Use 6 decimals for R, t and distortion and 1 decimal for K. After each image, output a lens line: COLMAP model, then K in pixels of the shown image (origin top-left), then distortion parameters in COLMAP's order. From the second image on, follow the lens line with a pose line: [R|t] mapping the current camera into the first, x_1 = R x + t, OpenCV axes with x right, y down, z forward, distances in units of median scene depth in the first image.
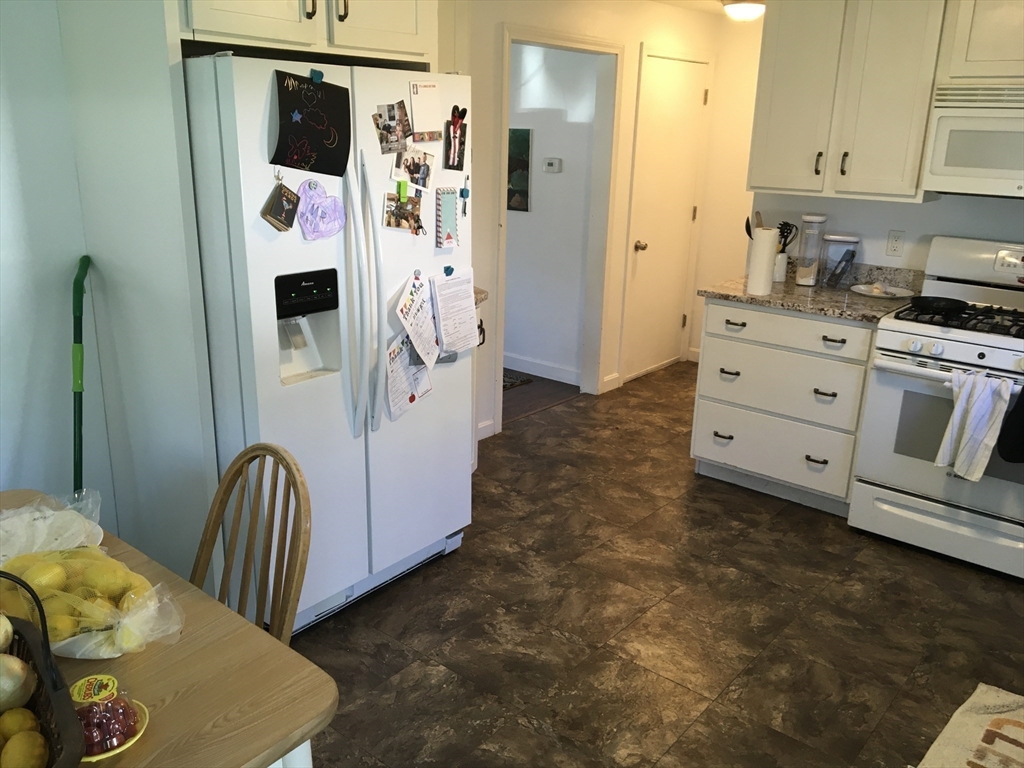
lens RADIAL K [[857.4, 0, 512.8], [0, 857.4, 385.0], [0, 0, 1]] dist [0.059154, -0.077738]
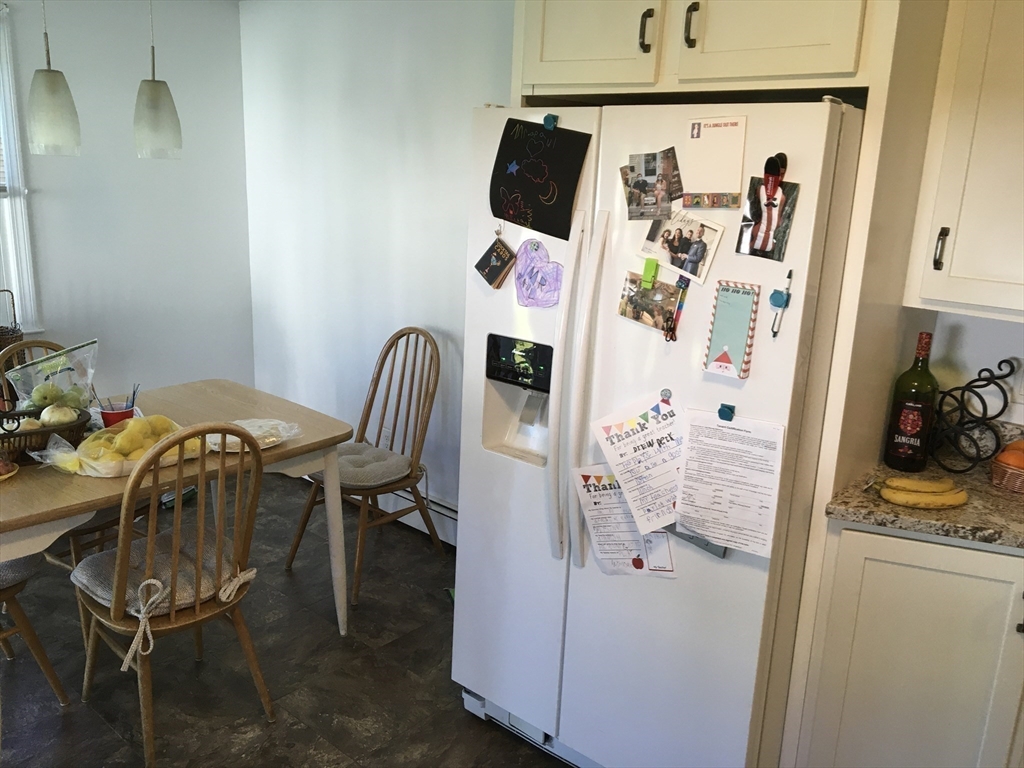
lens RADIAL K [[857.4, 0, 515.4], [0, 857.4, 384.8], [0, 0, 1]] dist [0.059154, -0.077738]
pose [[-0.029594, 0.225648, -0.973759, 0.586081], [-0.329420, 0.917559, 0.222637, -0.262972], [0.943720, 0.327365, 0.047178, 0.895546]]
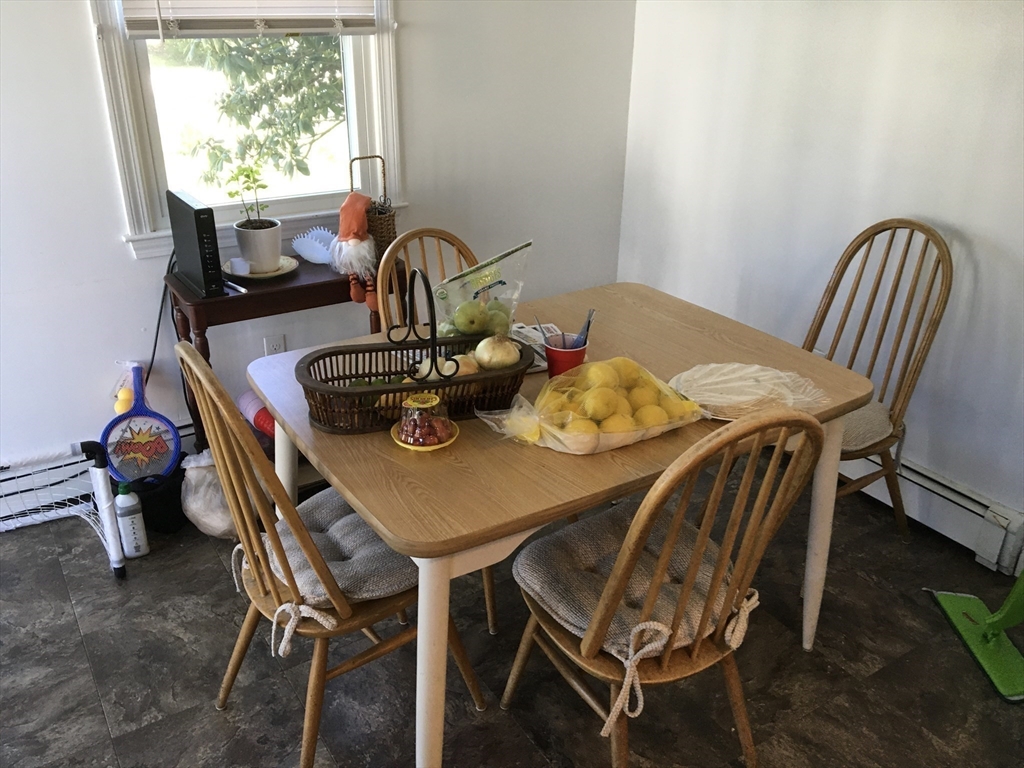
lens RADIAL K [[857.4, 0, 509.9], [0, 857.4, 381.9], [0, 0, 1]] dist [0.059154, -0.077738]
pose [[-0.291805, 0.376177, -0.879398, 0.382009], [-0.297593, 0.838071, 0.457247, -0.185704], [0.909004, 0.395129, -0.132605, 0.685449]]
